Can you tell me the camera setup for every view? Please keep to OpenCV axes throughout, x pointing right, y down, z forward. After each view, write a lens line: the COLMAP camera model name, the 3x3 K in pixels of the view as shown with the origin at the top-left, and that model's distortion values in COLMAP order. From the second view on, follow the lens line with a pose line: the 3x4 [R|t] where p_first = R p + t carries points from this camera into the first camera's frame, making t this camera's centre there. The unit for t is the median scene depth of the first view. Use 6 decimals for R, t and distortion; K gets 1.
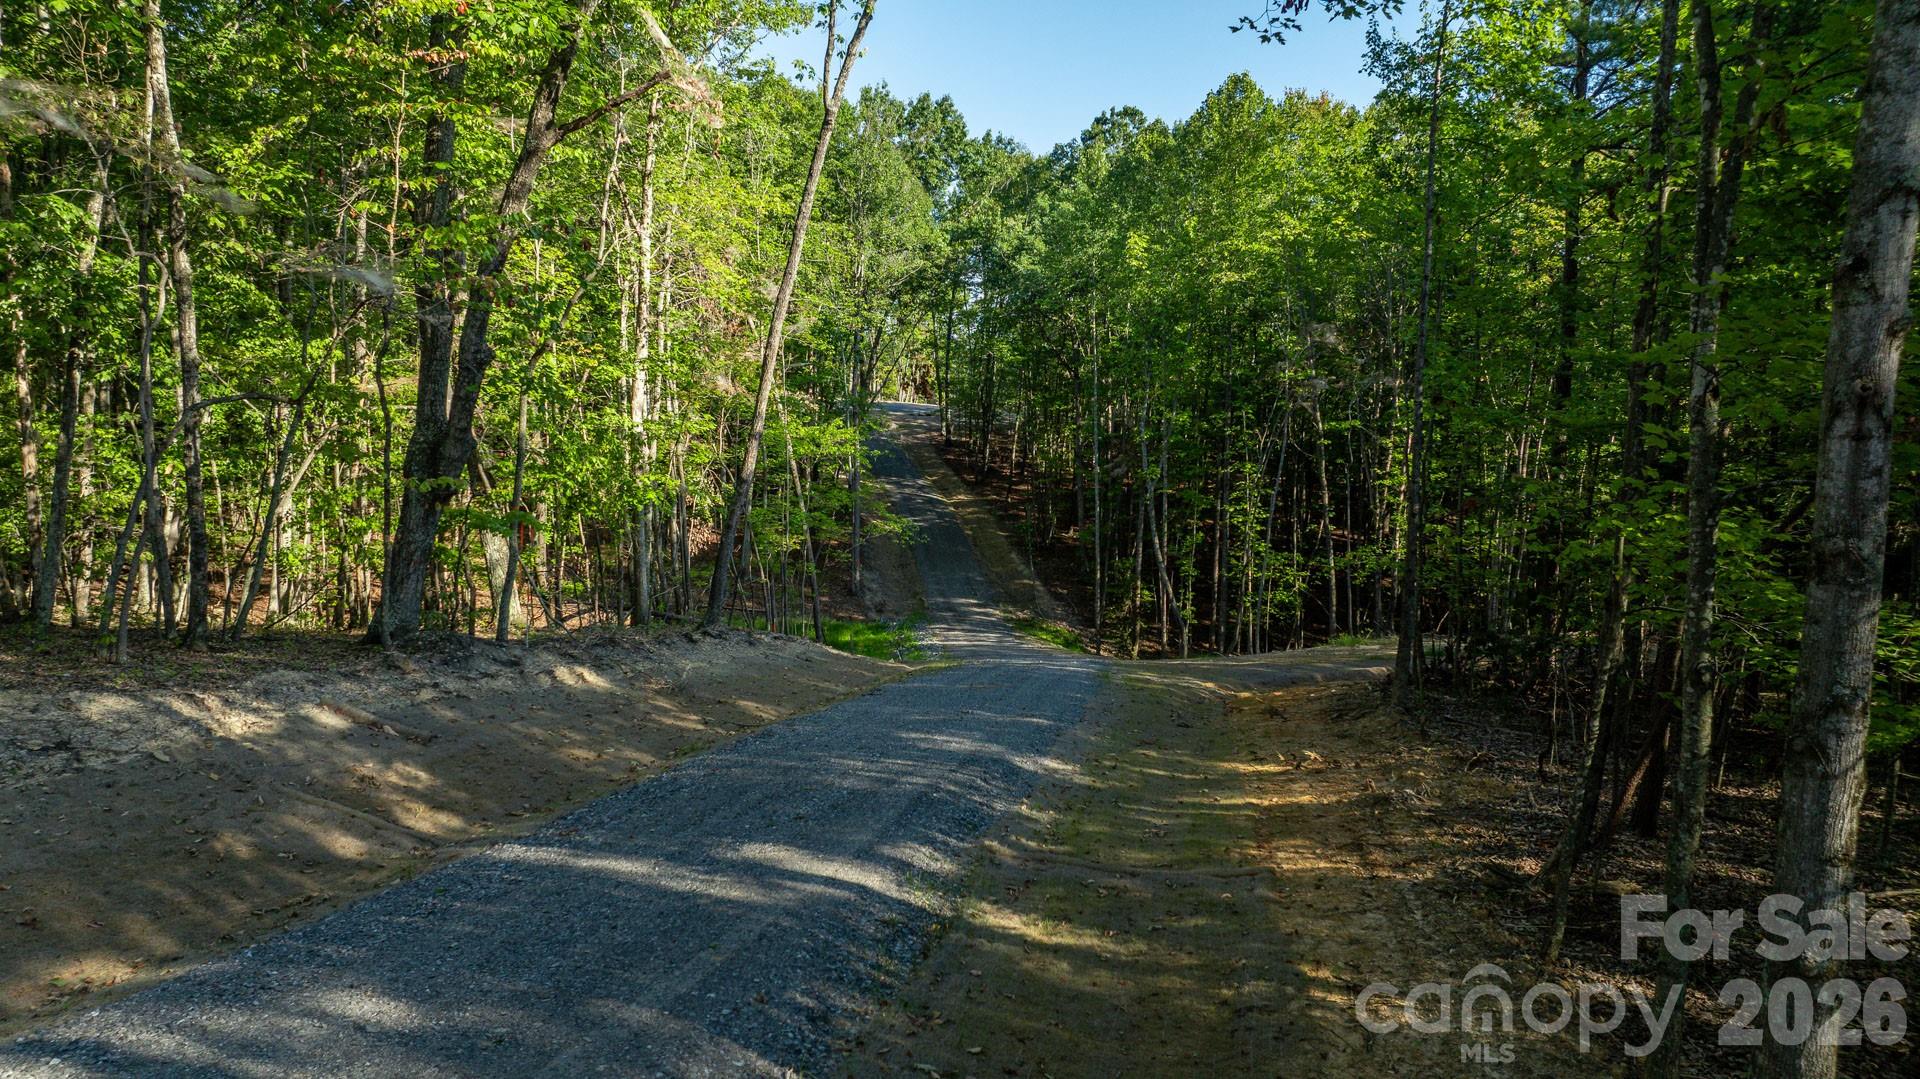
lens RADIAL K [[1524.1, 0, 911.7], [0, 1524.1, 539.9], [0, 0, 1]] dist [0.001090, 0.004321]
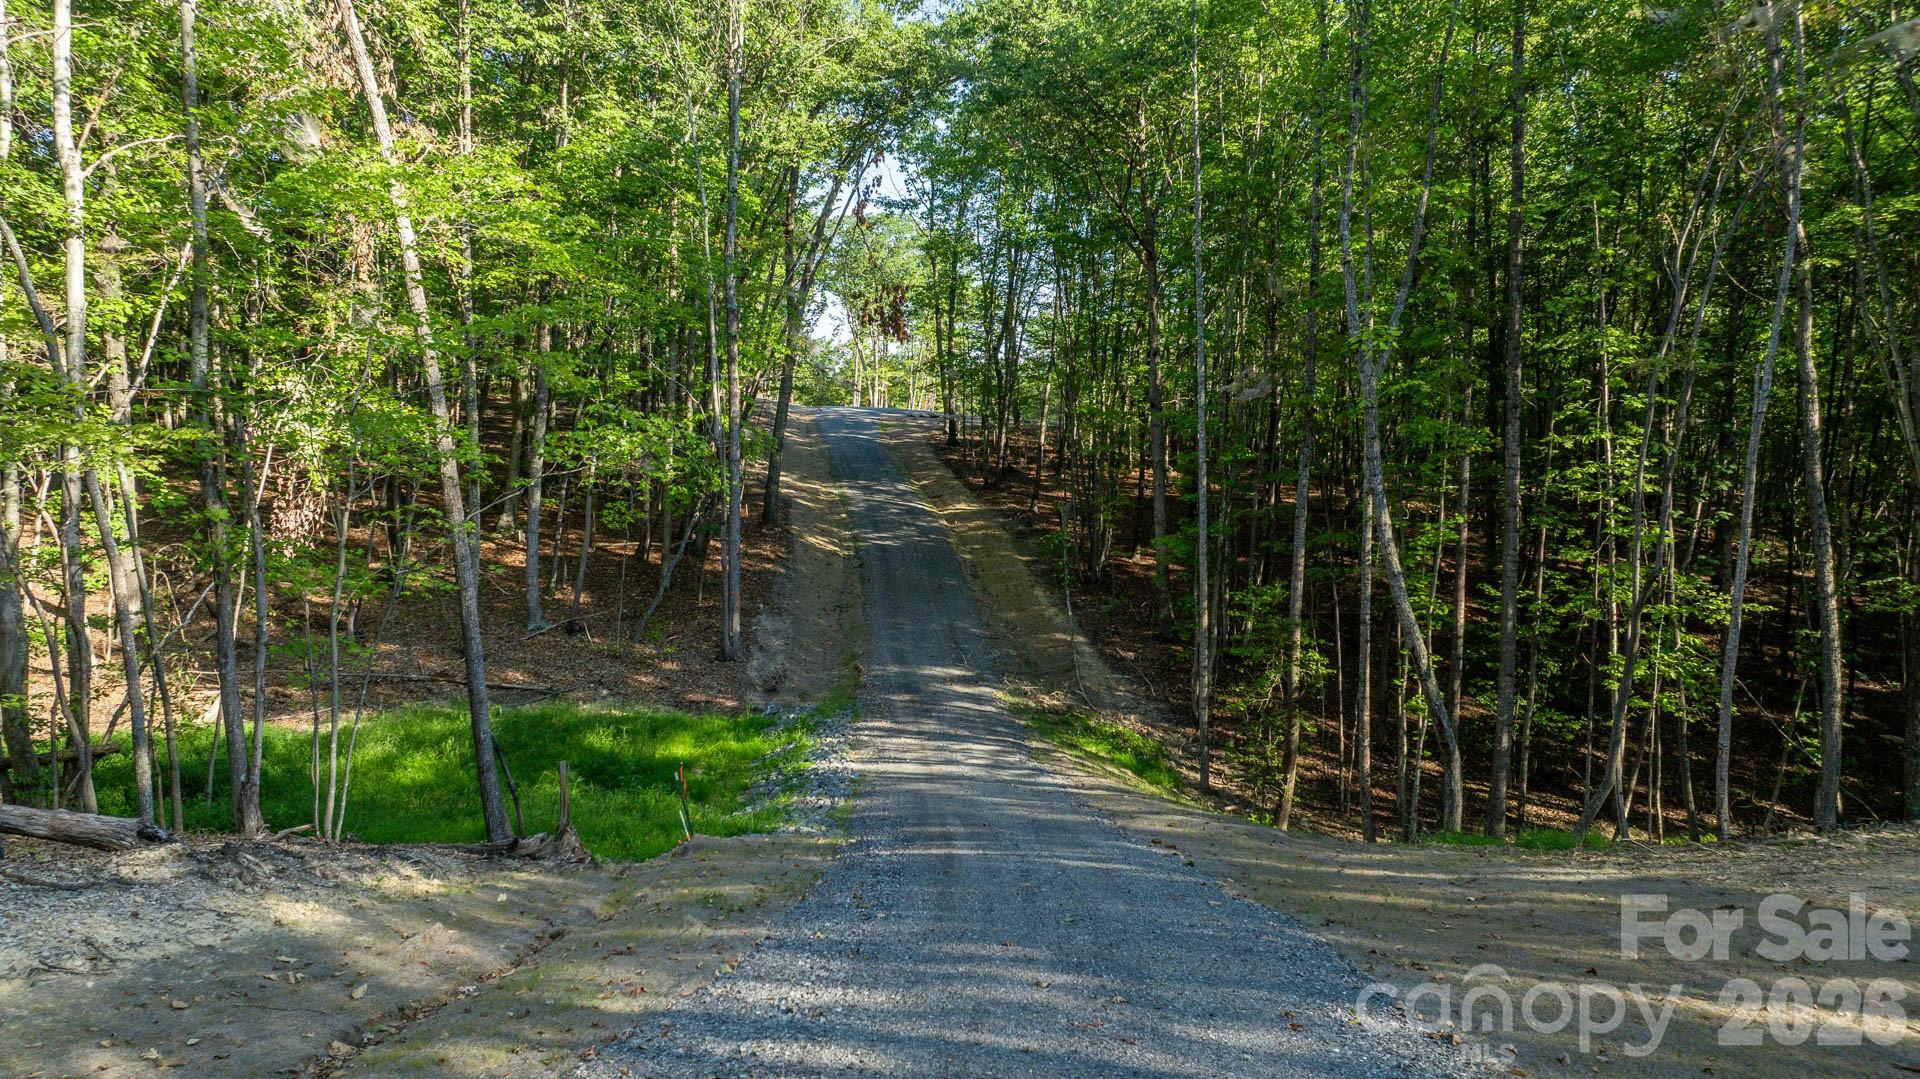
lens RADIAL K [[1524.1, 0, 911.7], [0, 1524.1, 539.9], [0, 0, 1]] dist [0.001090, 0.004321]
pose [[0.999574, 0.003452, -0.028975, 0.046801], [-0.004671, 0.999102, -0.042116, 0.019841], [0.028804, 0.042233, 0.998693, 0.555724]]
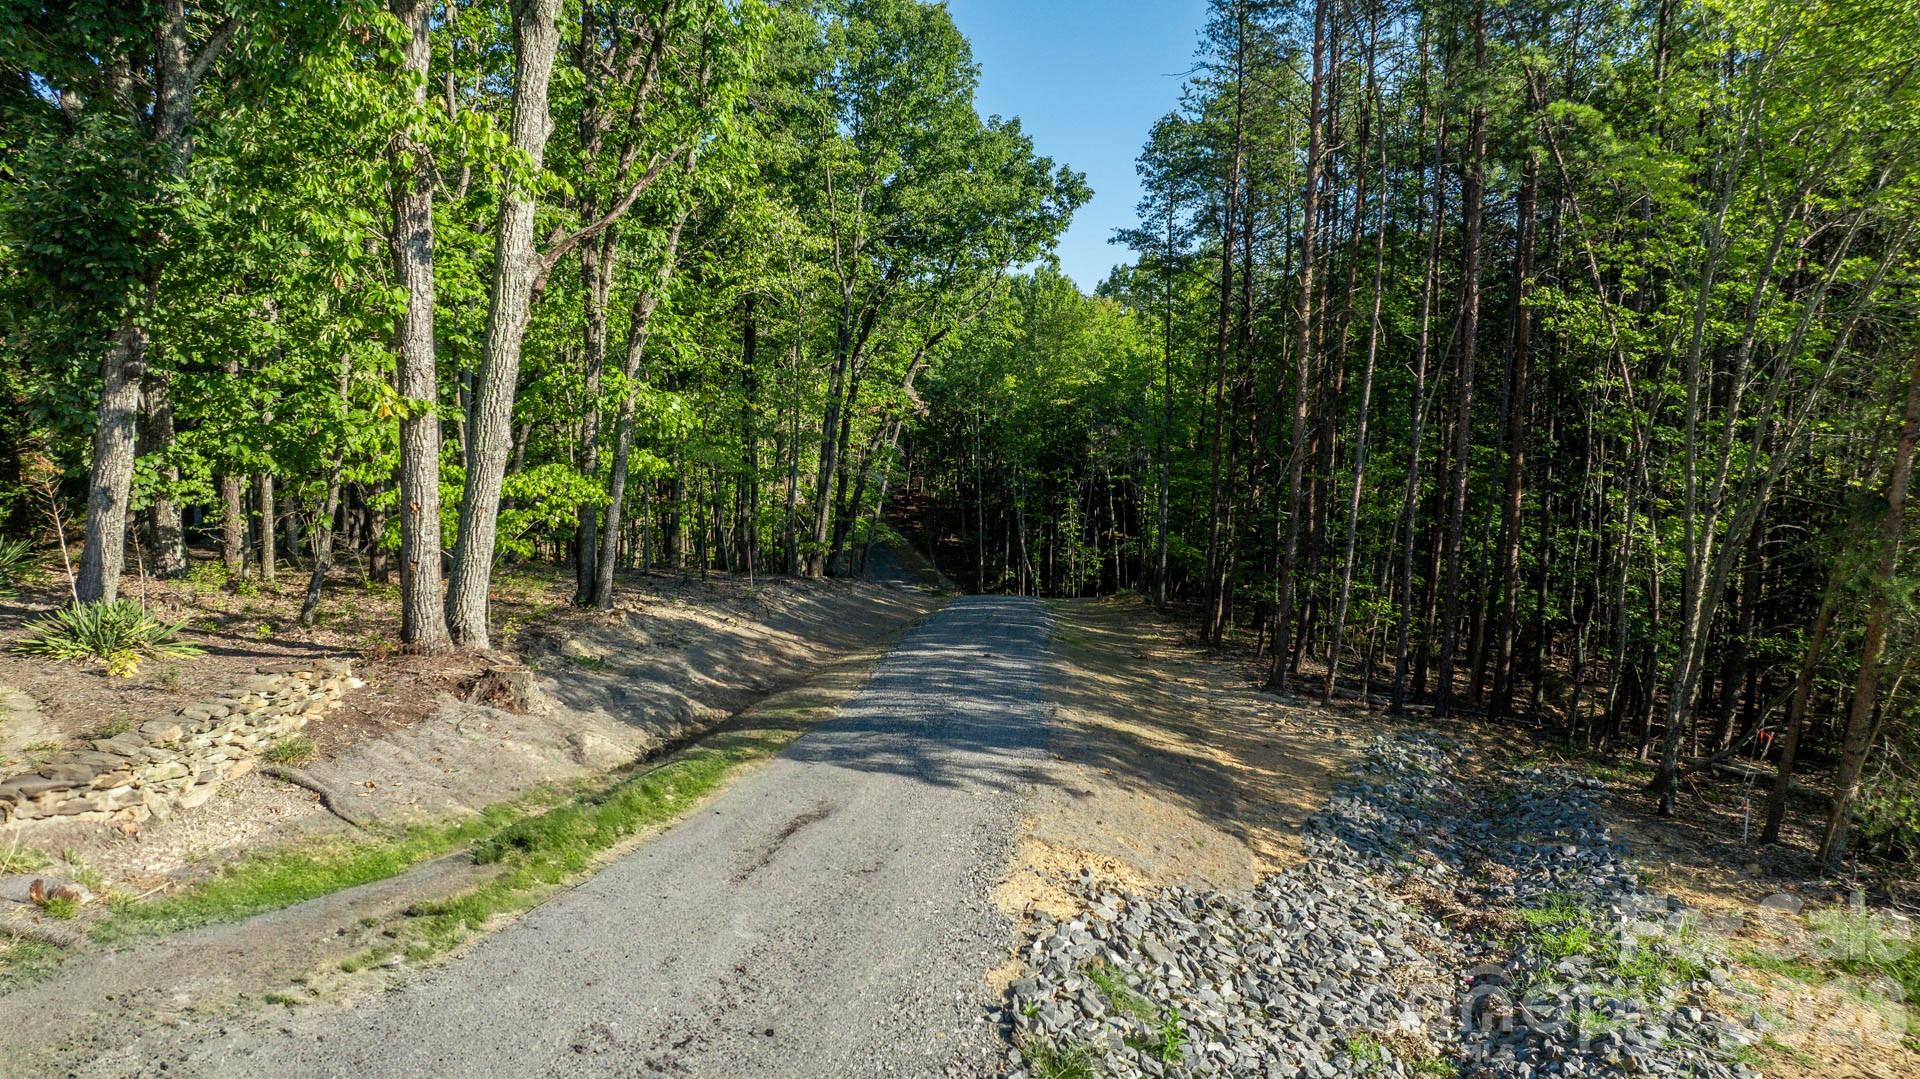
lens RADIAL K [[1524.1, 0, 911.7], [0, 1524.1, 539.9], [0, 0, 1]] dist [0.001090, 0.004321]
pose [[0.990972, -0.014322, 0.133302, -0.189709], [0.014963, 0.999881, -0.003811, 0.003069], [-0.133231, 0.005771, 0.991068, -0.699958]]
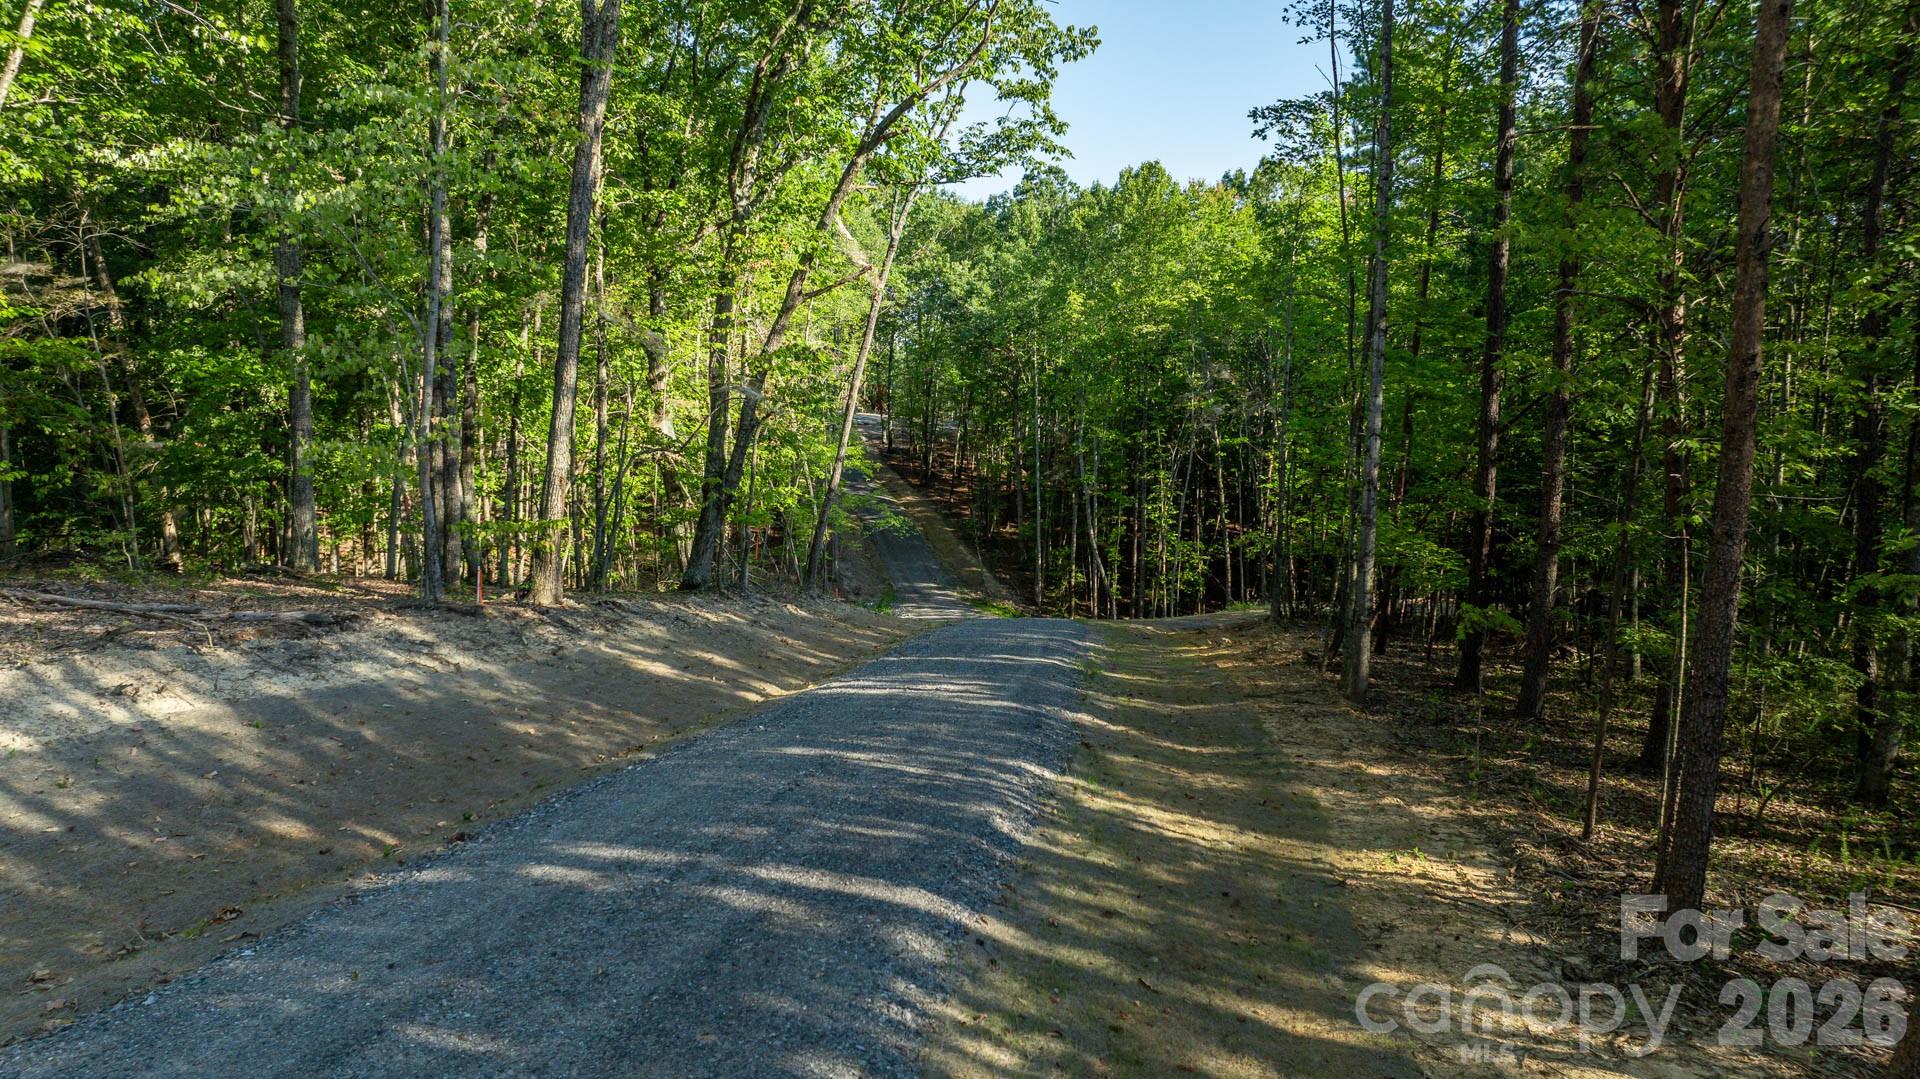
lens RADIAL K [[1524.1, 0, 911.7], [0, 1524.1, 539.9], [0, 0, 1]] dist [0.001090, 0.004321]
pose [[0.997655, -0.007210, 0.068056, -0.068092], [0.007199, 0.999974, 0.000400, 0.004764], [-0.068057, 0.000091, 0.997681, -0.232371]]
